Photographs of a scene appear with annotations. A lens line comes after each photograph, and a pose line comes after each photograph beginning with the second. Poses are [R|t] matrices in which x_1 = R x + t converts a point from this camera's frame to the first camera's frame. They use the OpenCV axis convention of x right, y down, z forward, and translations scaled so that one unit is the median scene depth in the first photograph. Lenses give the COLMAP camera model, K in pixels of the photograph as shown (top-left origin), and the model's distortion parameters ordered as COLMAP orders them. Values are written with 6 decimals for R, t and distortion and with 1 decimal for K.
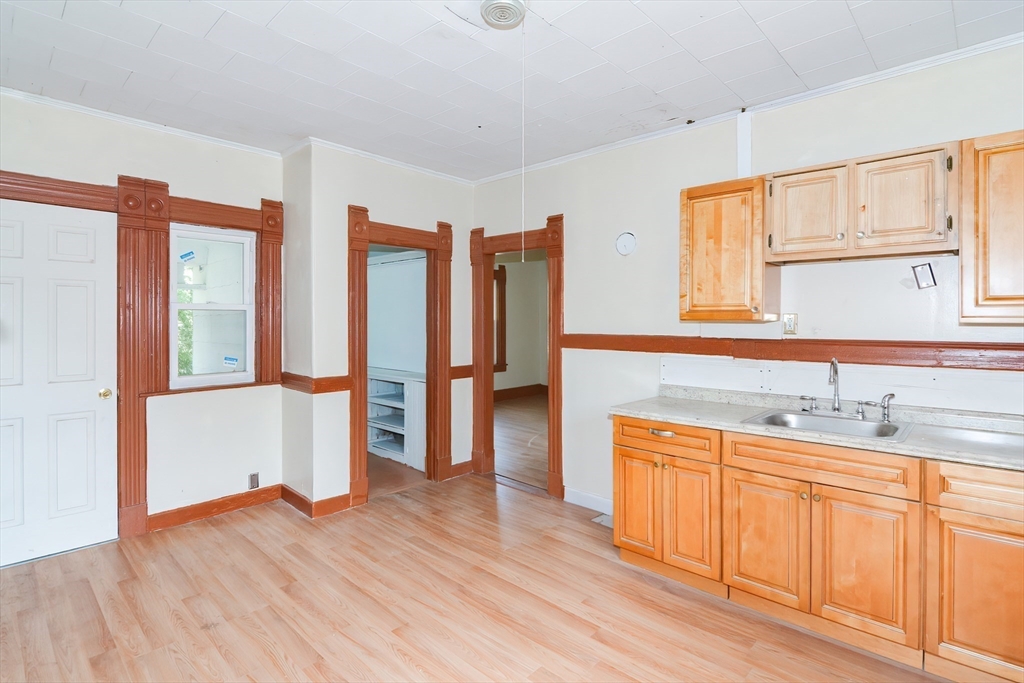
lens RADIAL K [[499.8, 0, 514.4], [0, 499.8, 336.0], [0, 0, 1]] dist [-0.002168, -0.001416]
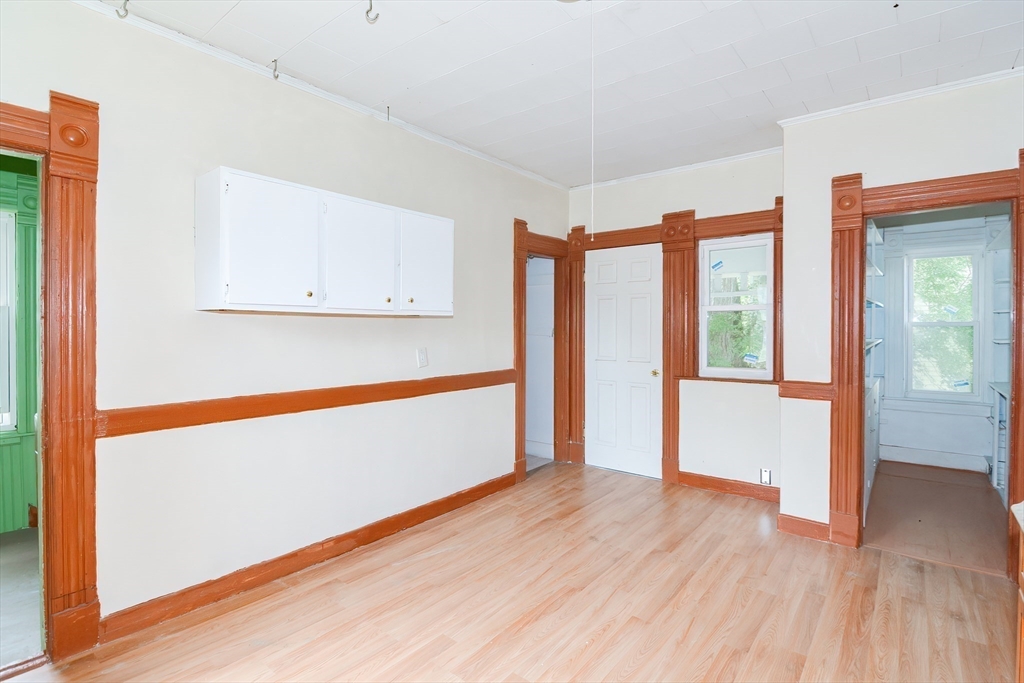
lens RADIAL K [[499.8, 0, 514.4], [0, 499.8, 336.0], [0, 0, 1]] dist [-0.002168, -0.001416]
pose [[0.079138, 0.009167, -0.996822, 0.525258], [-0.031082, 0.999494, 0.006724, 0.014889], [0.996379, 0.030451, 0.079383, 0.466903]]
